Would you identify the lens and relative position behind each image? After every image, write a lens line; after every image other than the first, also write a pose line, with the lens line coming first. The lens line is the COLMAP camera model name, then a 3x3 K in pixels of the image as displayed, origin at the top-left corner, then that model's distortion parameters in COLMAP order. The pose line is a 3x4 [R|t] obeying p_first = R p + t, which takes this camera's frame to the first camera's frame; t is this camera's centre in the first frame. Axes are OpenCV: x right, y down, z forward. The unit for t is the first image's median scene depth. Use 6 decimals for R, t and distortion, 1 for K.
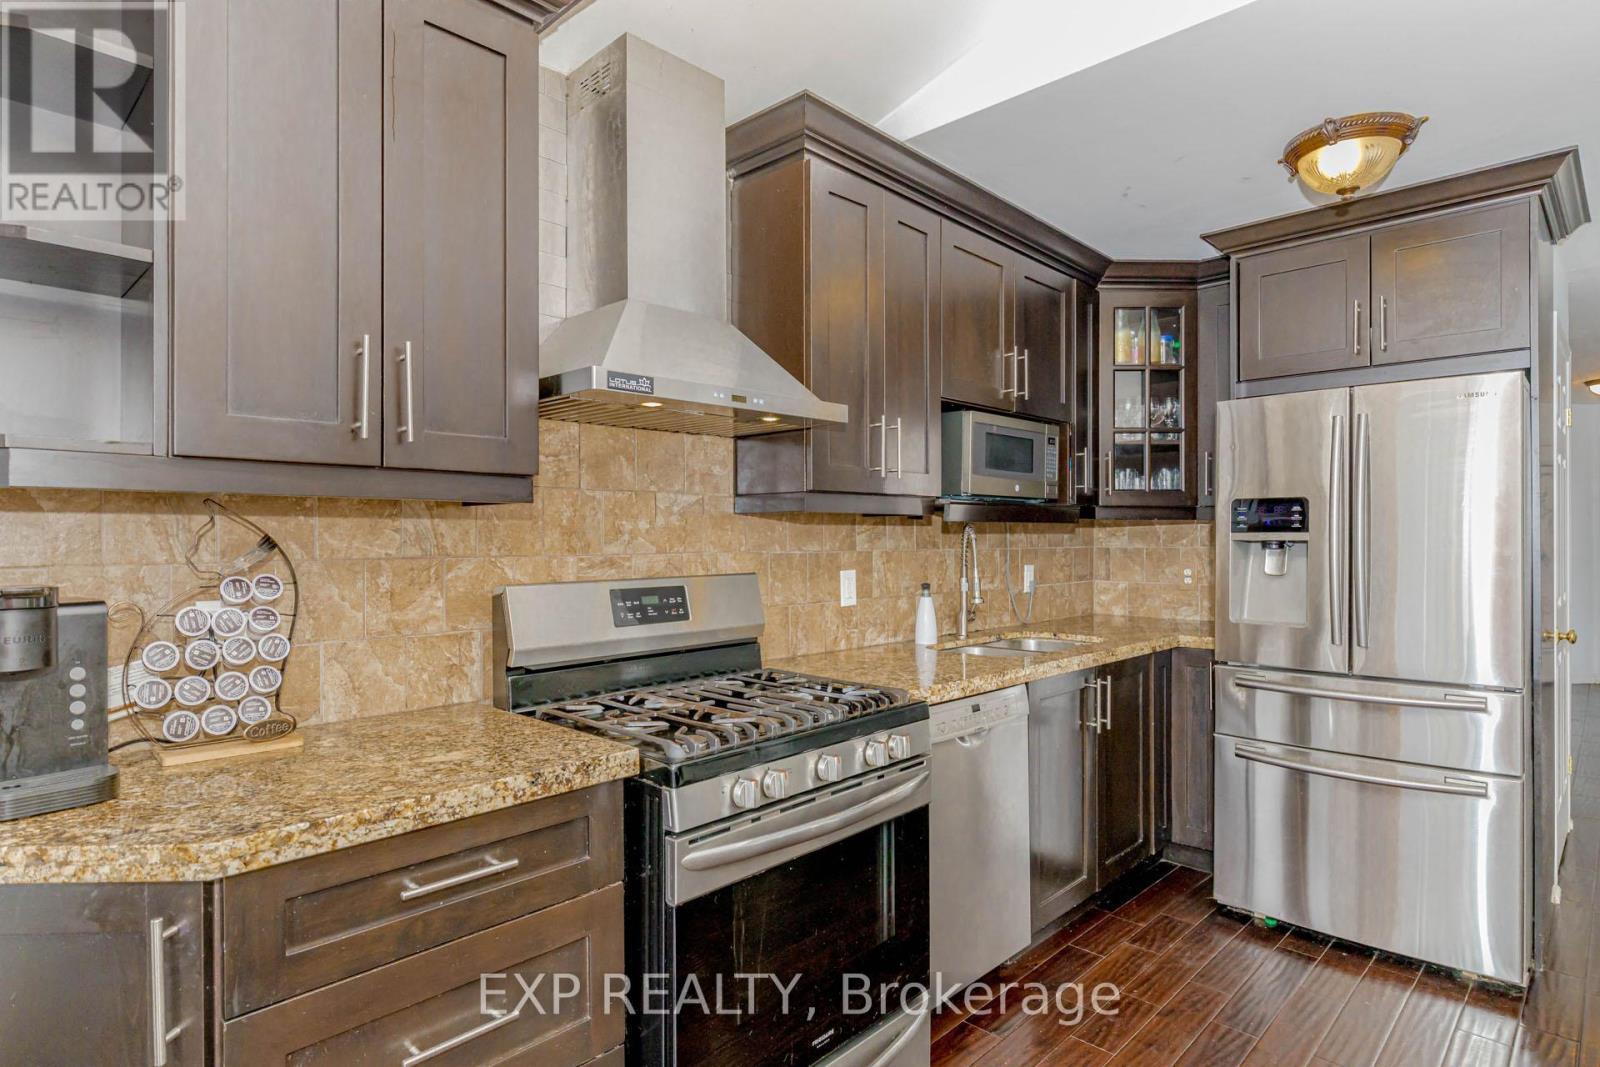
lens RADIAL K [[875.8, 0, 800.0], [0, 875.8, 533.5], [0, 0, 1]] dist [0.000448, -0.000333]
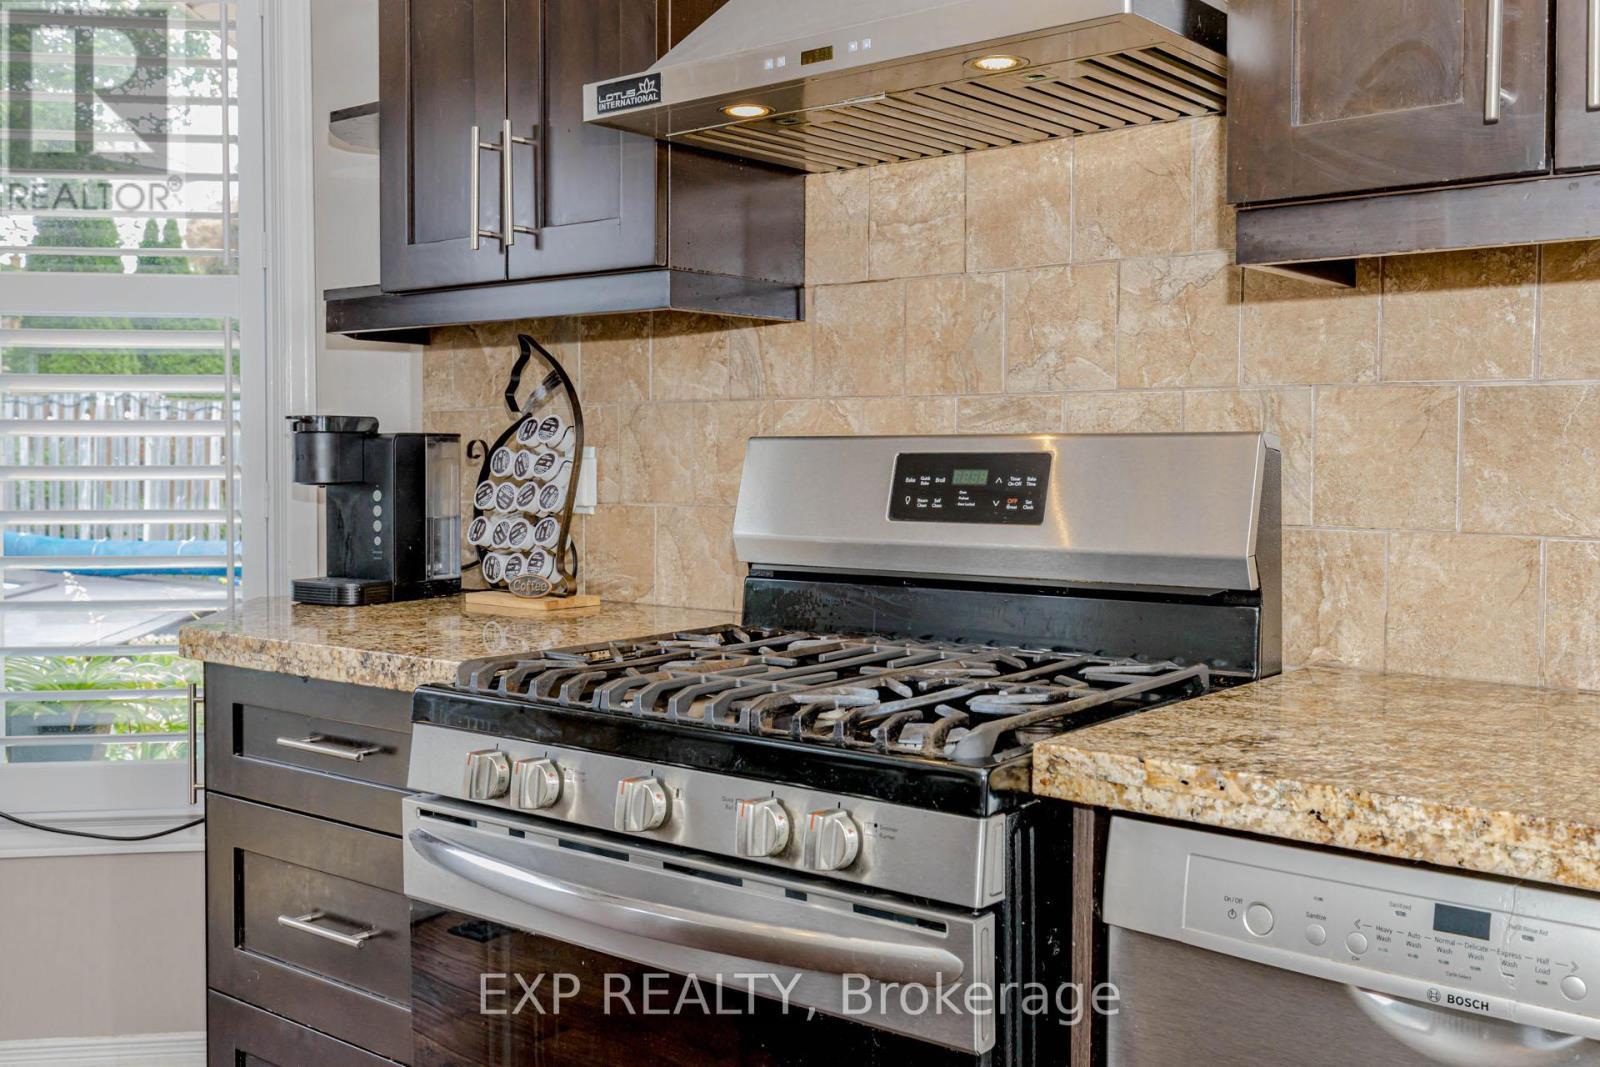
lens RADIAL K [[1557.3, 0, 839.1], [0, 1557.3, 496.9], [0, 0, 1]] dist [0.003246, 0.006985]
pose [[0.082179, 0.030375, -0.996155, 0.735072], [0.000821, 0.999533, 0.030546, 0.060383], [0.996617, -0.003328, 0.082115, 0.859163]]
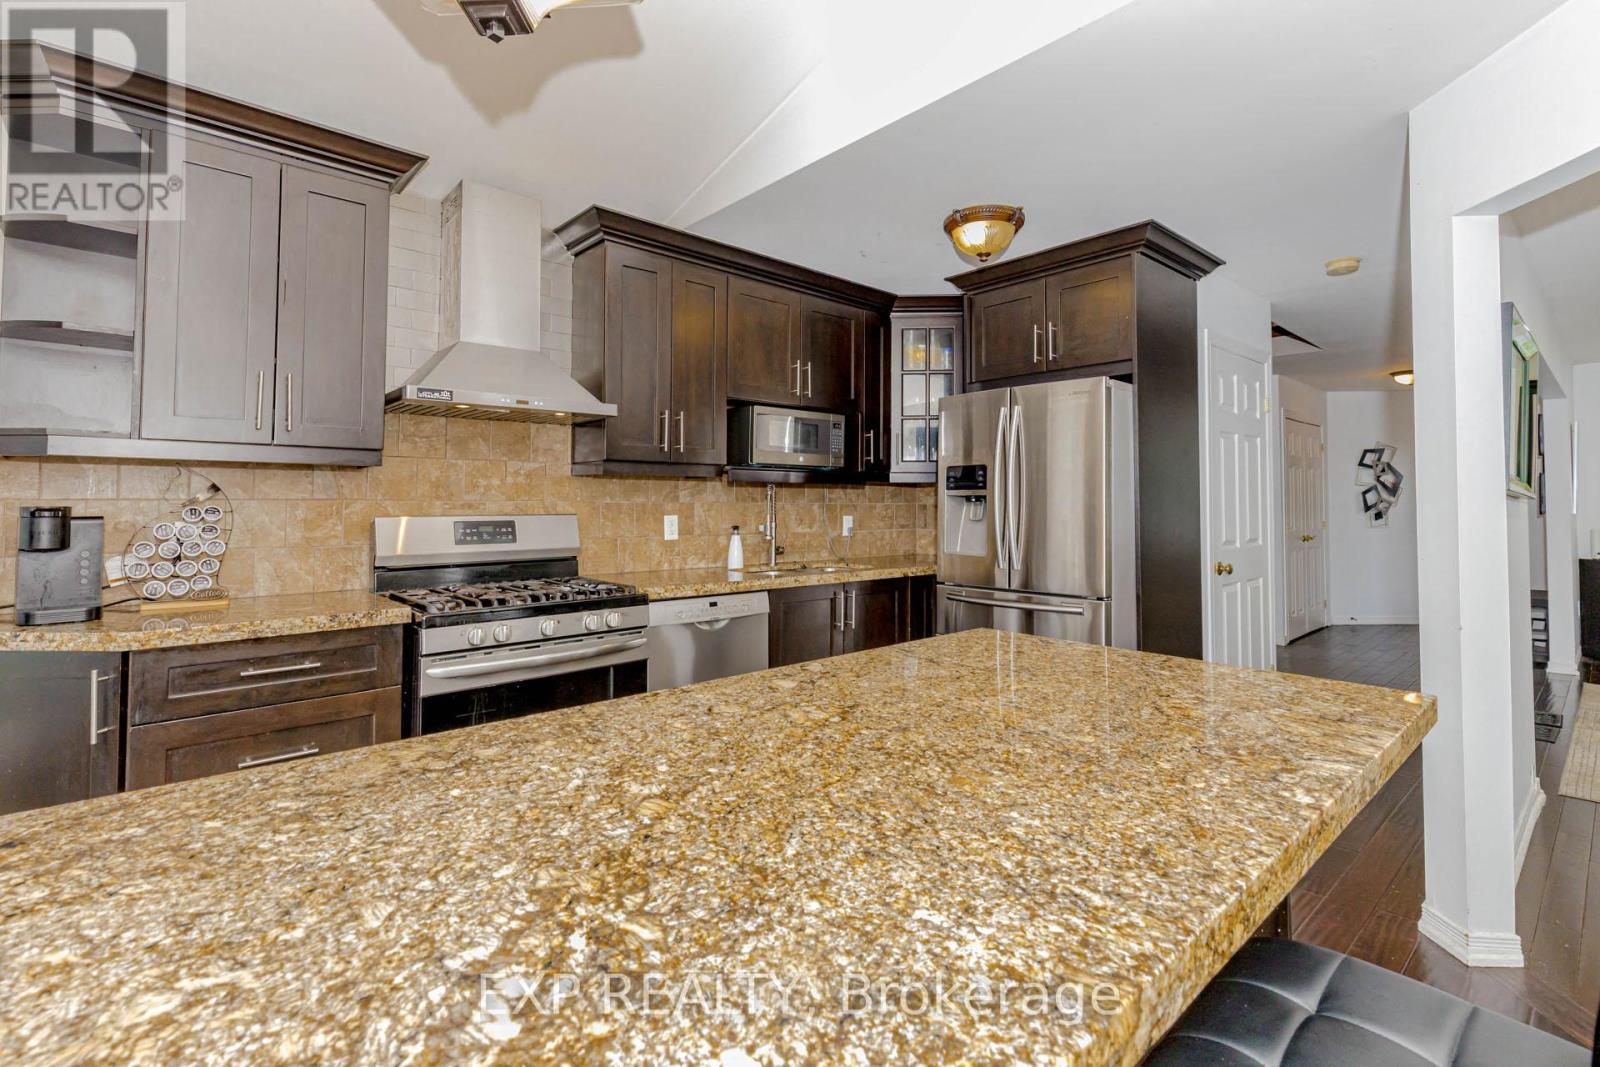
lens RADIAL K [[747.2, 0, 814.3], [0, 747.2, 476.9], [0, 0, 1]] dist [-0.000622, 0.000212]
pose [[0.998027, 0.000777, -0.062775, 0.506648], [-0.002880, 0.999437, -0.033432, 0.025916], [0.062713, 0.033547, 0.997468, -0.306837]]
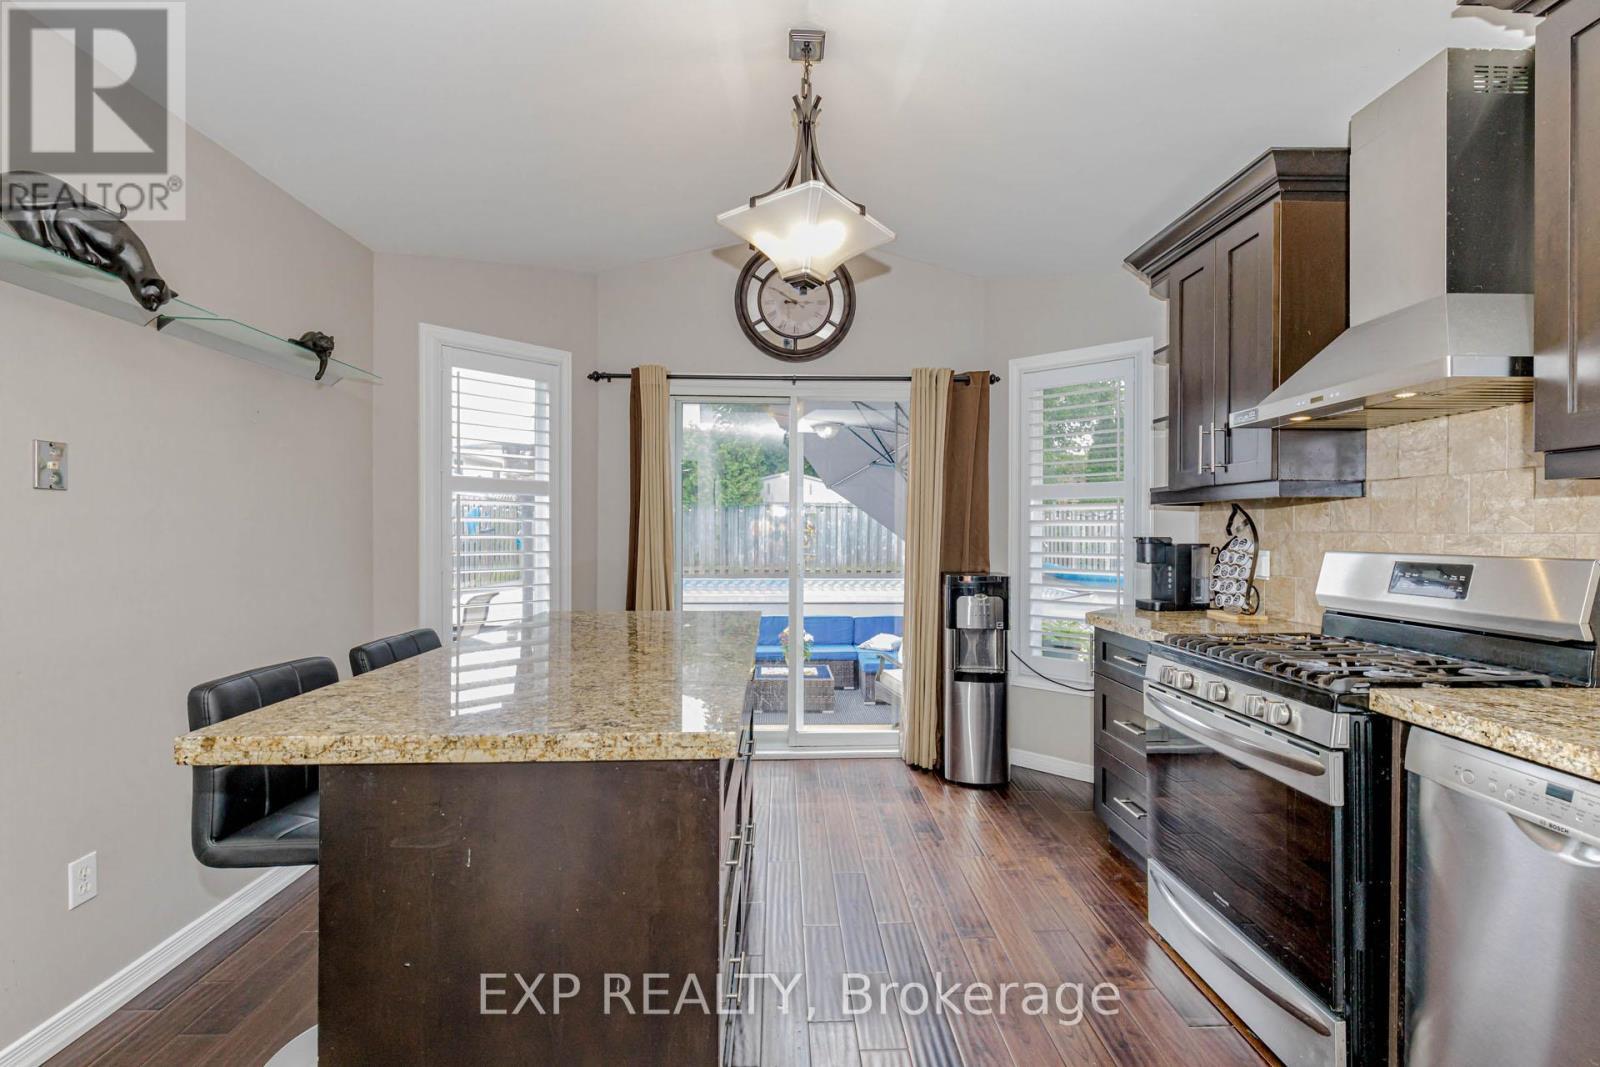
lens RADIAL K [[732.5, 0, 800.0], [0, 732.5, 533.5], [0, 0, 1]] dist [0.010307, -0.000191]
pose [[-0.705719, 0.002183, -0.708489, 1.035462], [-0.000670, 0.999993, 0.003749, 0.022745], [0.708492, 0.003120, -0.705712, 1.103795]]
